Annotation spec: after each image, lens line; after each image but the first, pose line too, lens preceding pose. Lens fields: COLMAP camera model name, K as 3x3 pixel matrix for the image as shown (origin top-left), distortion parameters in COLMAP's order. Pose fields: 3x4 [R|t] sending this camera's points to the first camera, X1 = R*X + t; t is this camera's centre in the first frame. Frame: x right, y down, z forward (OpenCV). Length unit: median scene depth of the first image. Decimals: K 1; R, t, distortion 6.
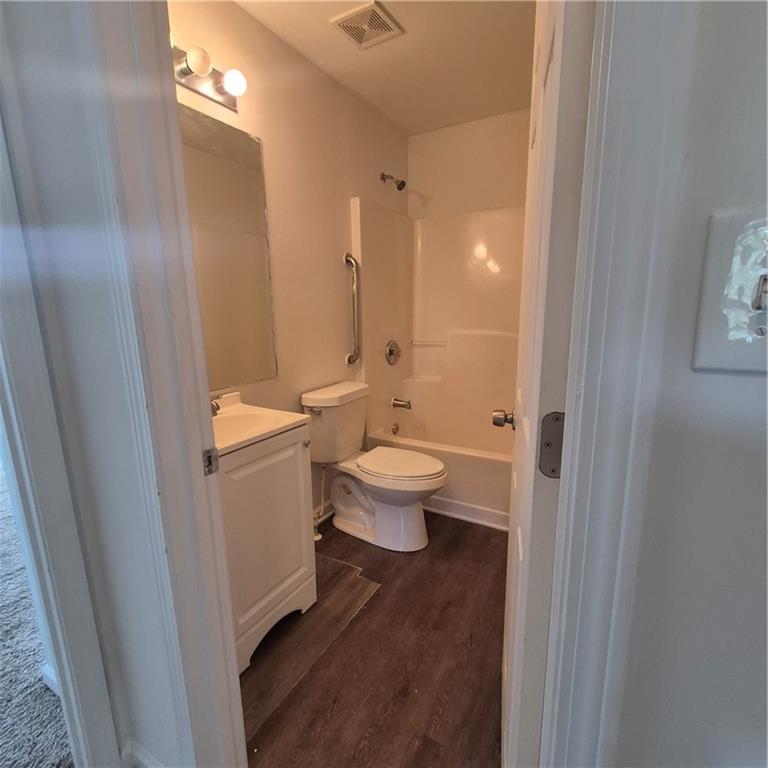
lens RADIAL K [[402.9, 0, 385.5], [0, 402.9, 393.0], [0, 0, 1]] dist [-0.004717, -0.000429]
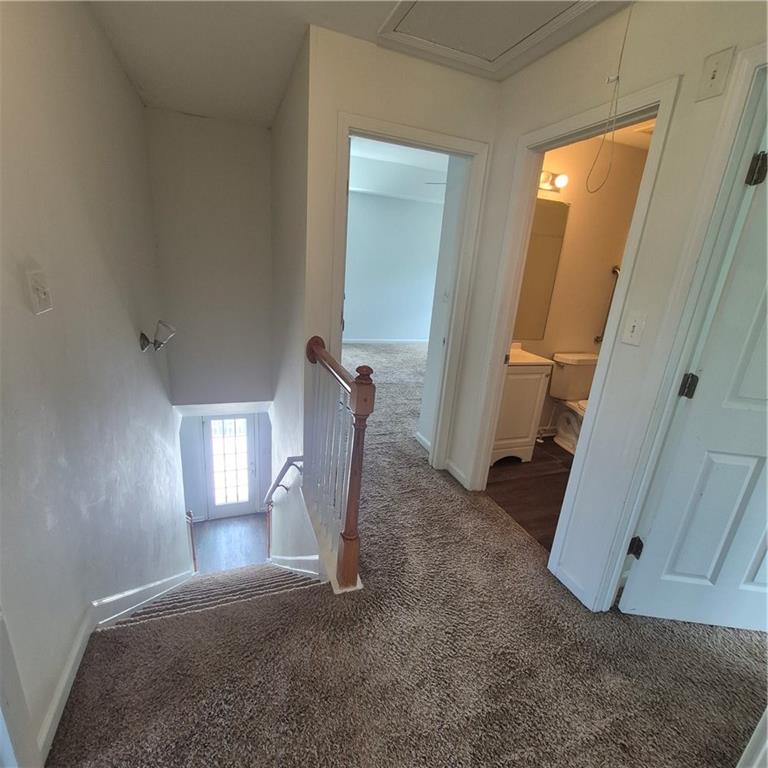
lens RADIAL K [[402.9, 0, 385.5], [0, 402.9, 393.0], [0, 0, 1]] dist [-0.004717, -0.000429]
pose [[0.779239, 0.266357, -0.567310, 0.278722], [-0.211774, 0.963857, 0.161653, 0.047331], [0.589863, -0.005825, 0.807482, -0.901332]]
